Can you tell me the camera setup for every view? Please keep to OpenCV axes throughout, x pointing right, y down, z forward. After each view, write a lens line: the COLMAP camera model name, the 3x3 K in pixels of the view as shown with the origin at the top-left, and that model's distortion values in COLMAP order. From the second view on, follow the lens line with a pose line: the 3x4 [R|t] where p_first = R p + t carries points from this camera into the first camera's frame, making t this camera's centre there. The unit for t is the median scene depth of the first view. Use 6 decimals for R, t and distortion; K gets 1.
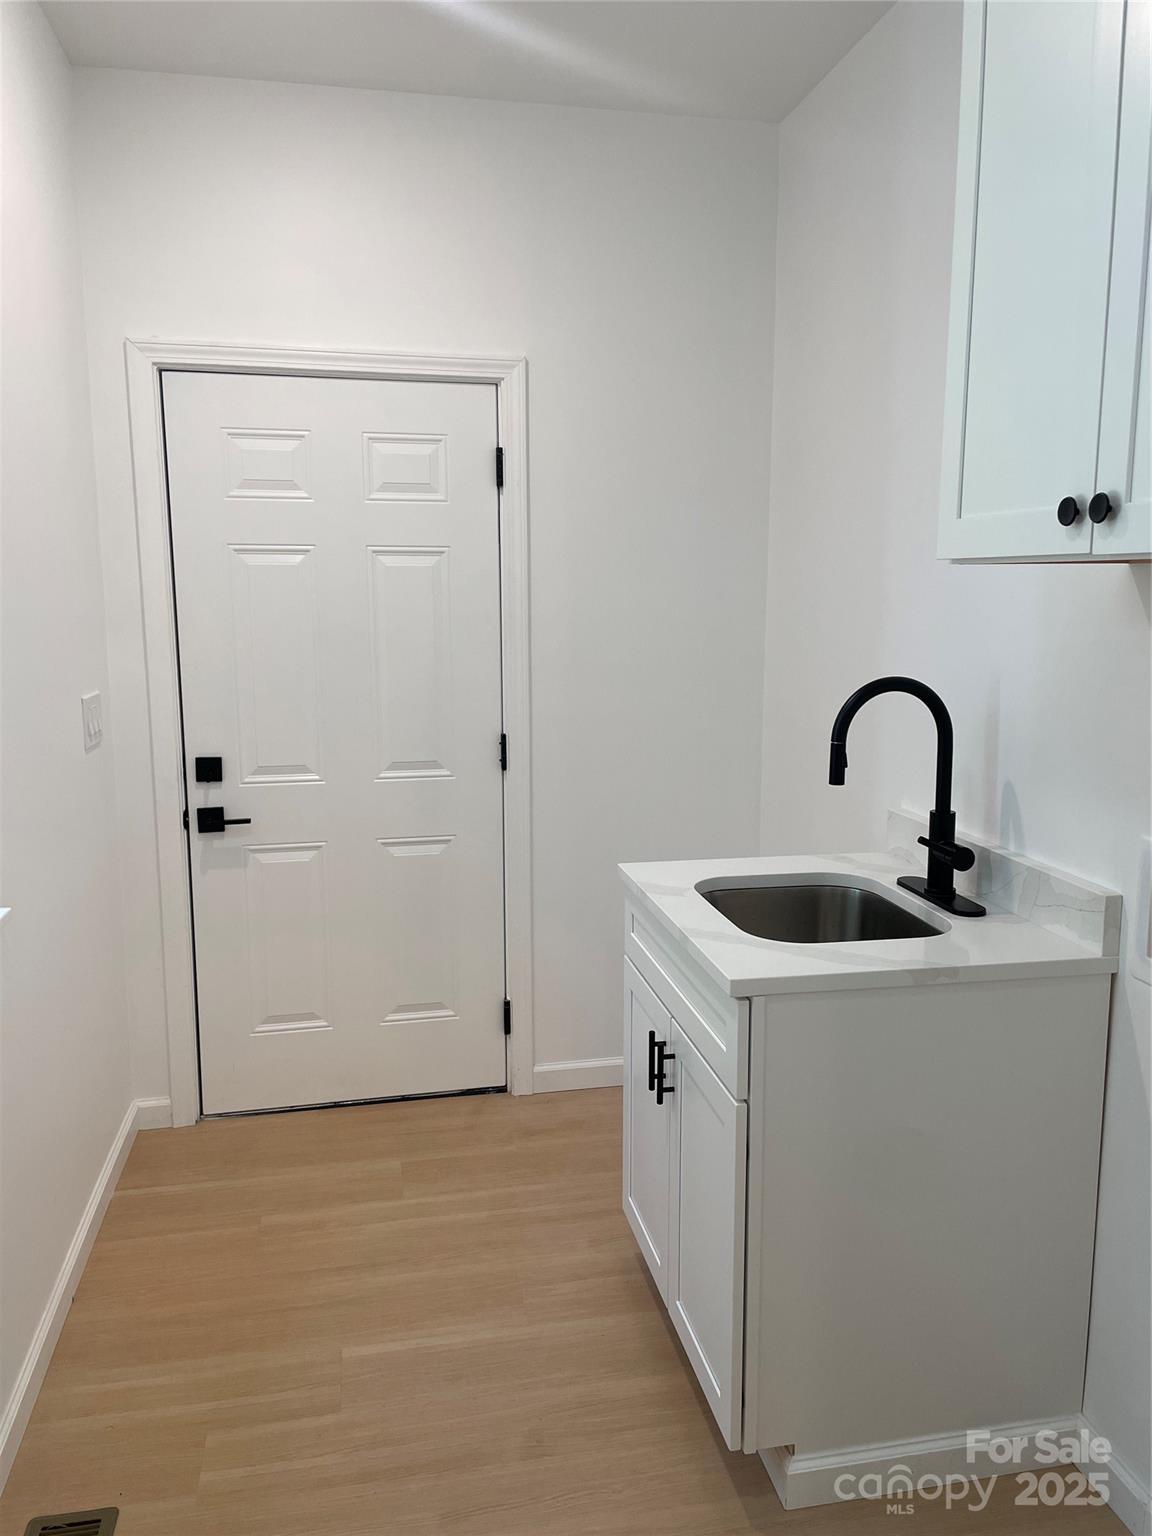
lens RADIAL K [[1157.8, 0, 582.1], [0, 1157.8, 761.2], [0, 0, 1]] dist [0.107055, -0.141052]
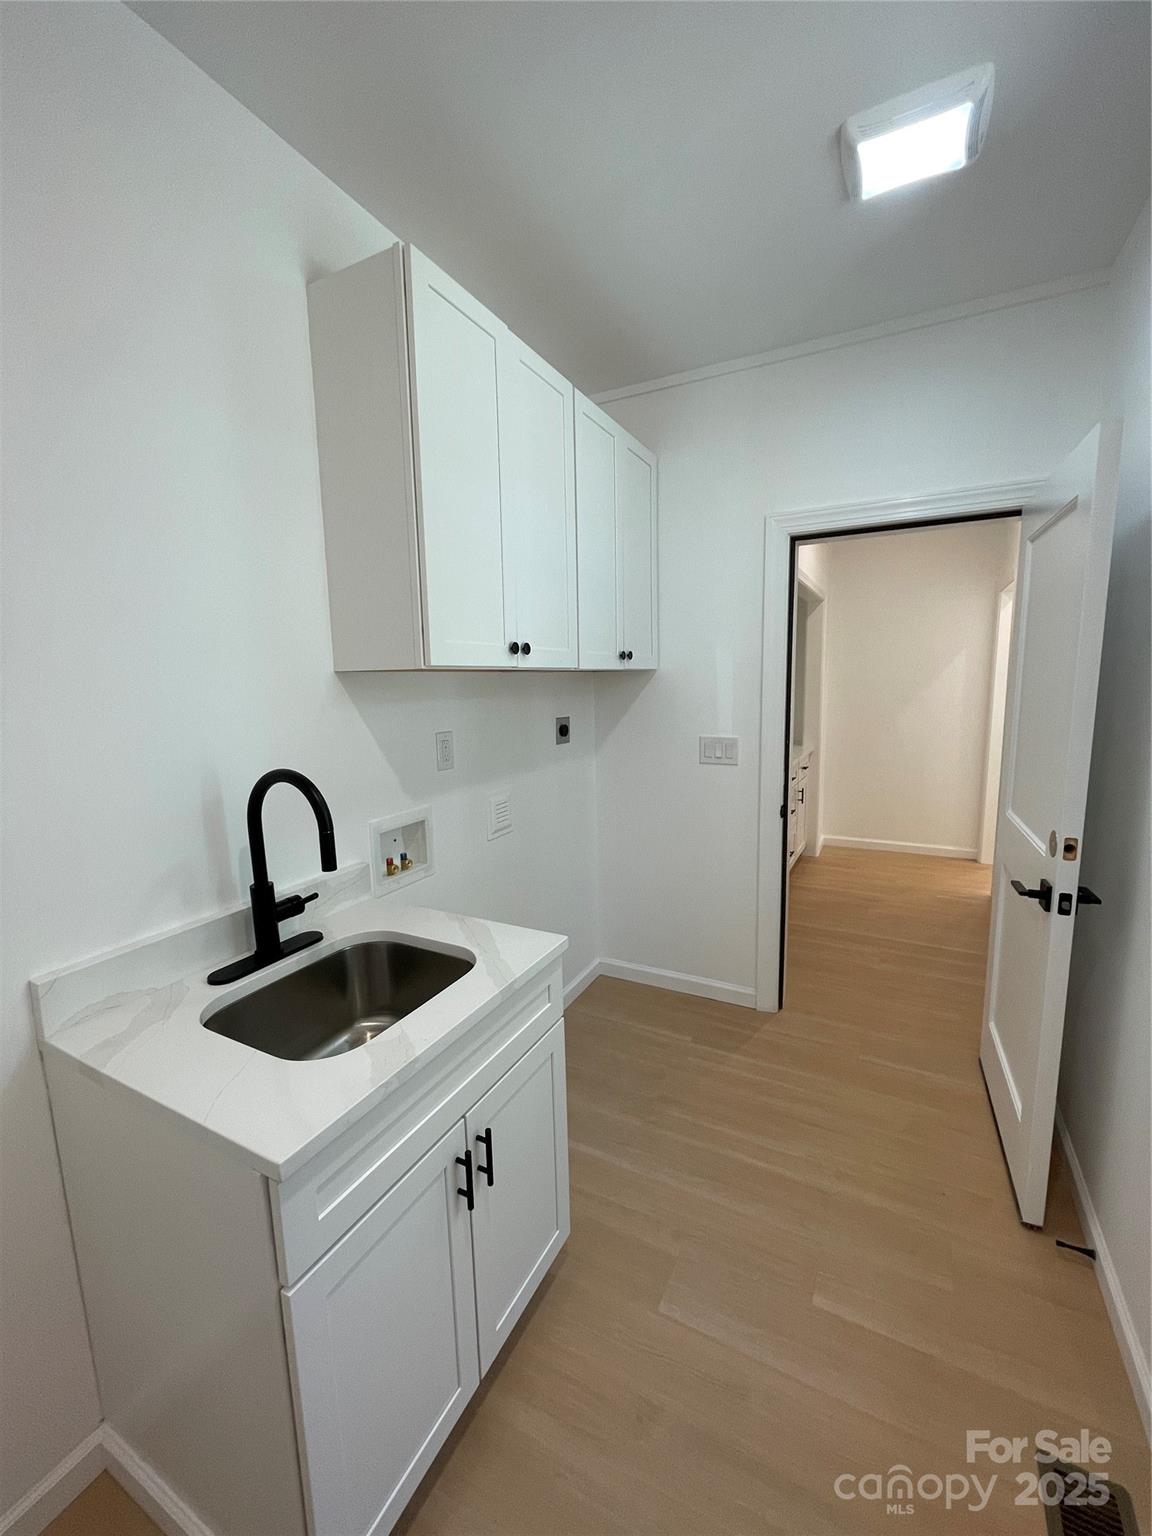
lens RADIAL K [[623.8, 0, 576.0], [0, 623.8, 768.0], [0, 0, 1]] dist [-0.002807, -0.000309]
pose [[-0.775614, -0.075678, 0.626654, -0.317058], [0.113242, 0.959996, 0.256094, -0.197957], [-0.620966, 0.269594, -0.736016, 1.304688]]
